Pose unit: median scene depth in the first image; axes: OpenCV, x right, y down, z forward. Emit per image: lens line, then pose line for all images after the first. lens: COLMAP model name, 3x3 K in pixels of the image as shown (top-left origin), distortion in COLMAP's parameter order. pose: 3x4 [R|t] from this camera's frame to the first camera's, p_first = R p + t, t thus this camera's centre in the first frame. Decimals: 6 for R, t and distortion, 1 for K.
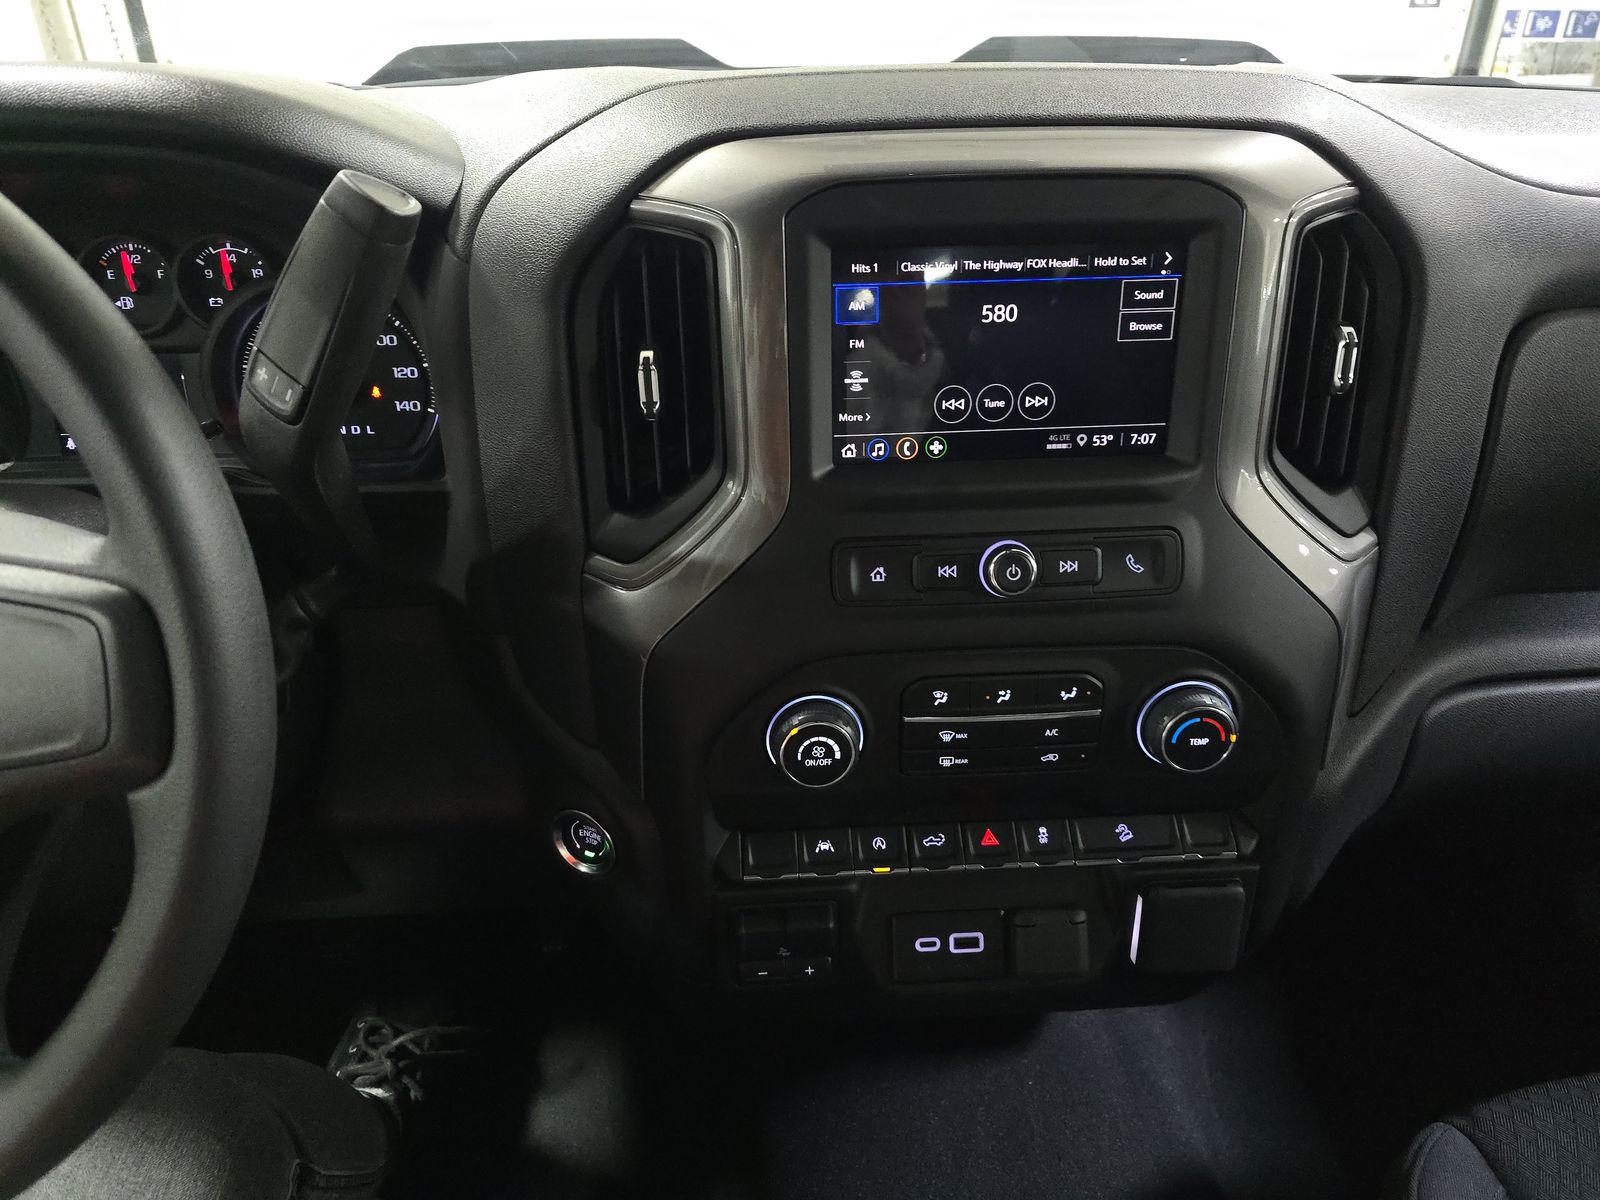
lens RADIAL K [[1085.4, 0, 804.7], [0, 1085.4, 611.0], [0, 0, 1]] dist [0.039609, -0.064446]
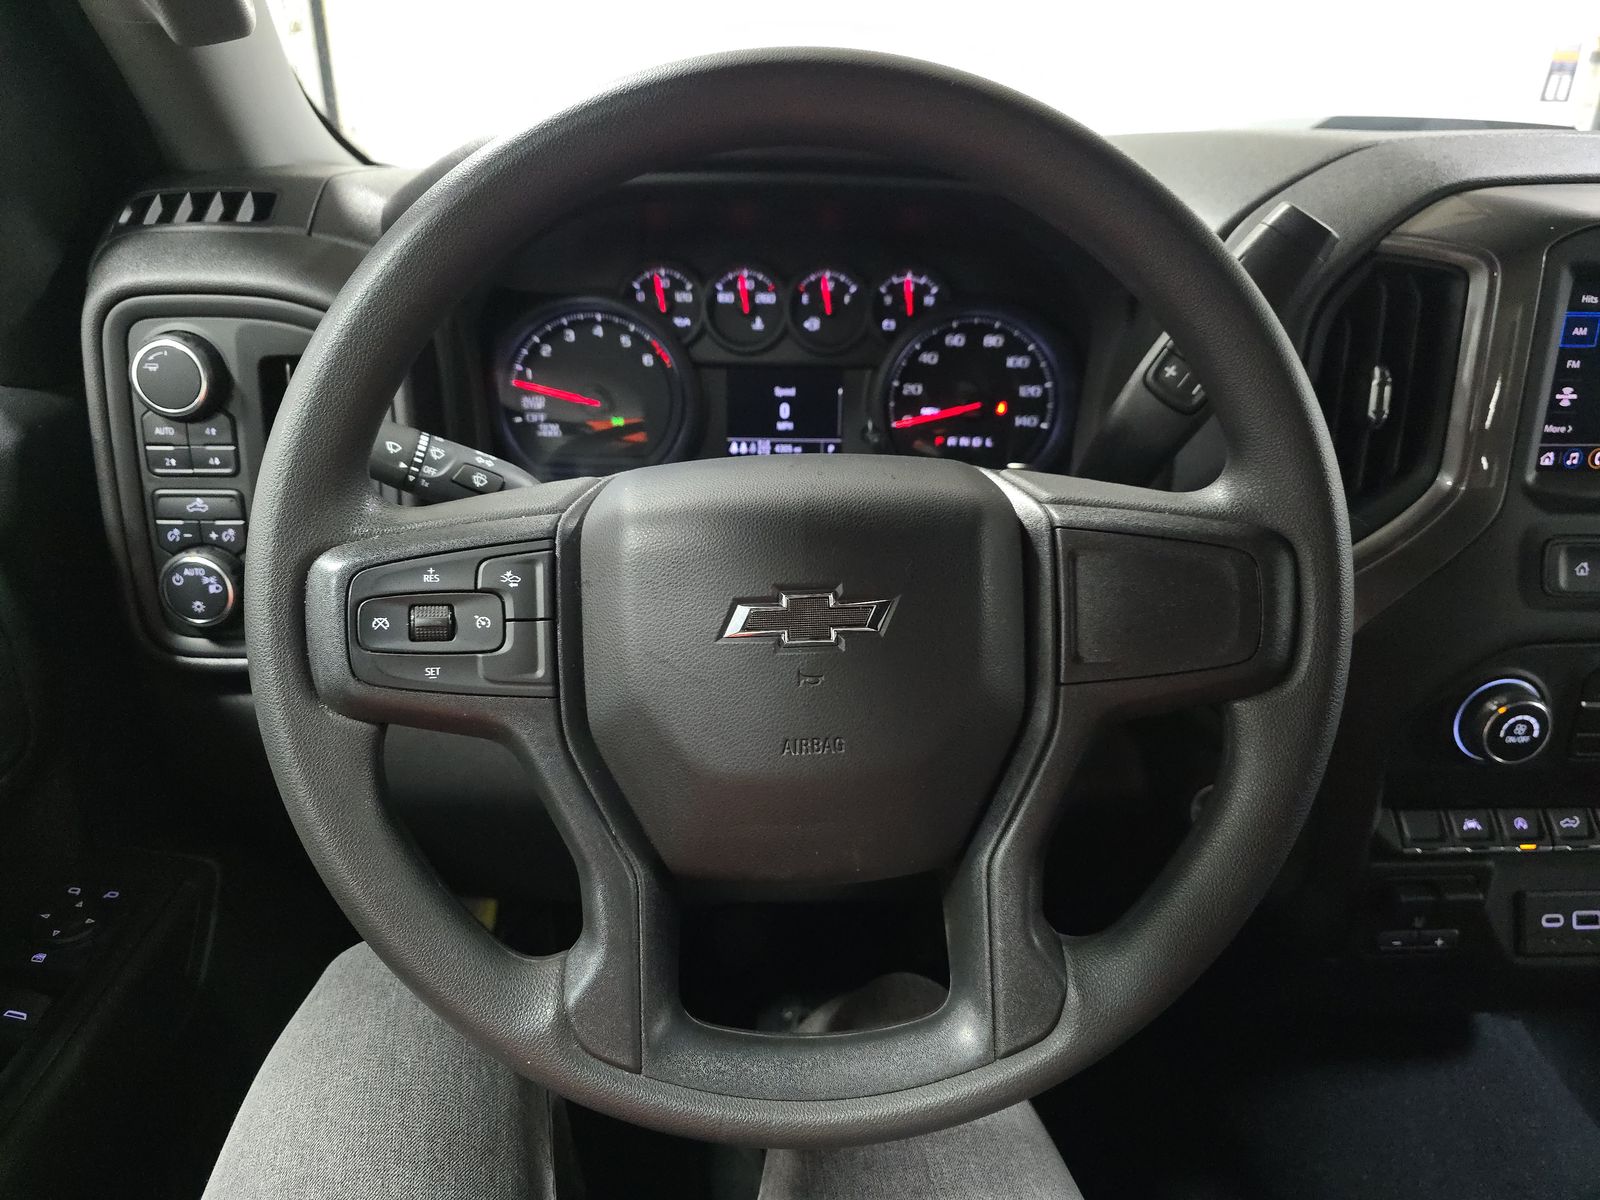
lens RADIAL K [[1085.4, 0, 804.7], [0, 1085.4, 611.0], [0, 0, 1]] dist [0.039609, -0.064446]
pose [[0.998947, 0.026694, -0.037304, -0.612953], [-0.028747, 0.998038, -0.055618, 0.083957], [0.035747, 0.056631, 0.997755, -0.122139]]
